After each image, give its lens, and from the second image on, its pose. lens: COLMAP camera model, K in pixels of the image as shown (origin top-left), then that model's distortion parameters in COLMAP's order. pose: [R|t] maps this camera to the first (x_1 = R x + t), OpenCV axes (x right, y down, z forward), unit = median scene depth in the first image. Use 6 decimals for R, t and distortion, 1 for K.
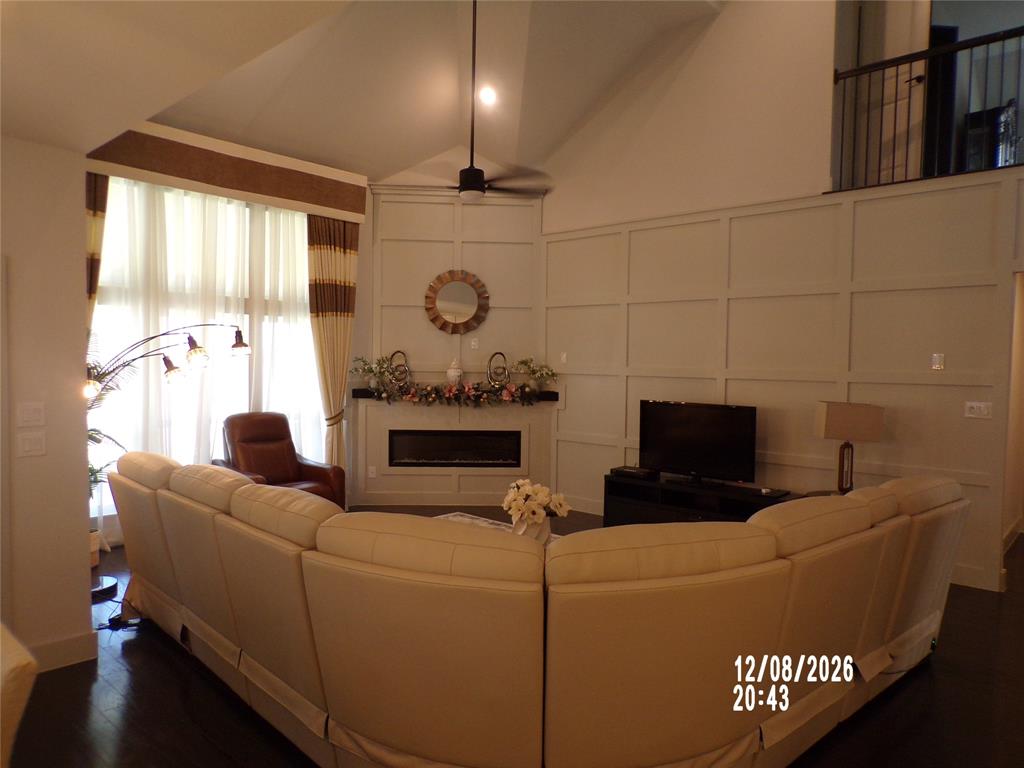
lens RADIAL K [[700.6, 0, 512.6], [0, 700.6, 387.6], [0, 0, 1]] dist [-0.016298, 0.022661]
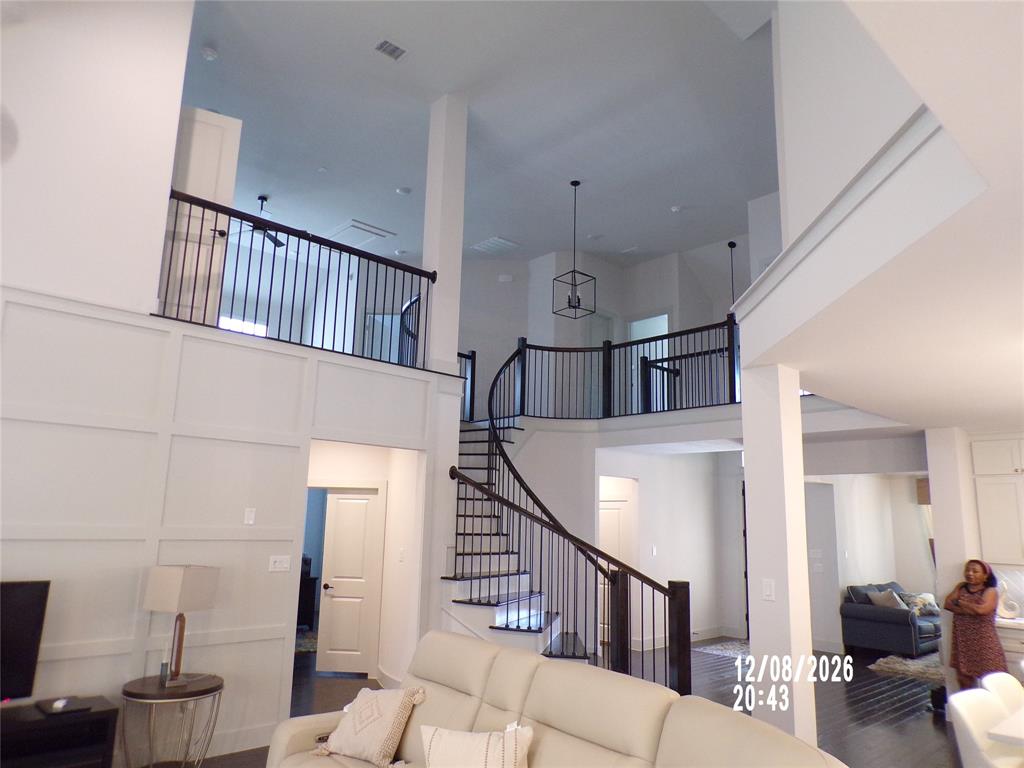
lens RADIAL K [[700.6, 0, 512.6], [0, 700.6, 387.6], [0, 0, 1]] dist [-0.016298, 0.022661]
pose [[0.079950, 0.162695, 0.983432, -0.492014], [-0.006135, 0.986652, -0.162729, -0.075397], [-0.996780, 0.006976, 0.079881, 0.698380]]
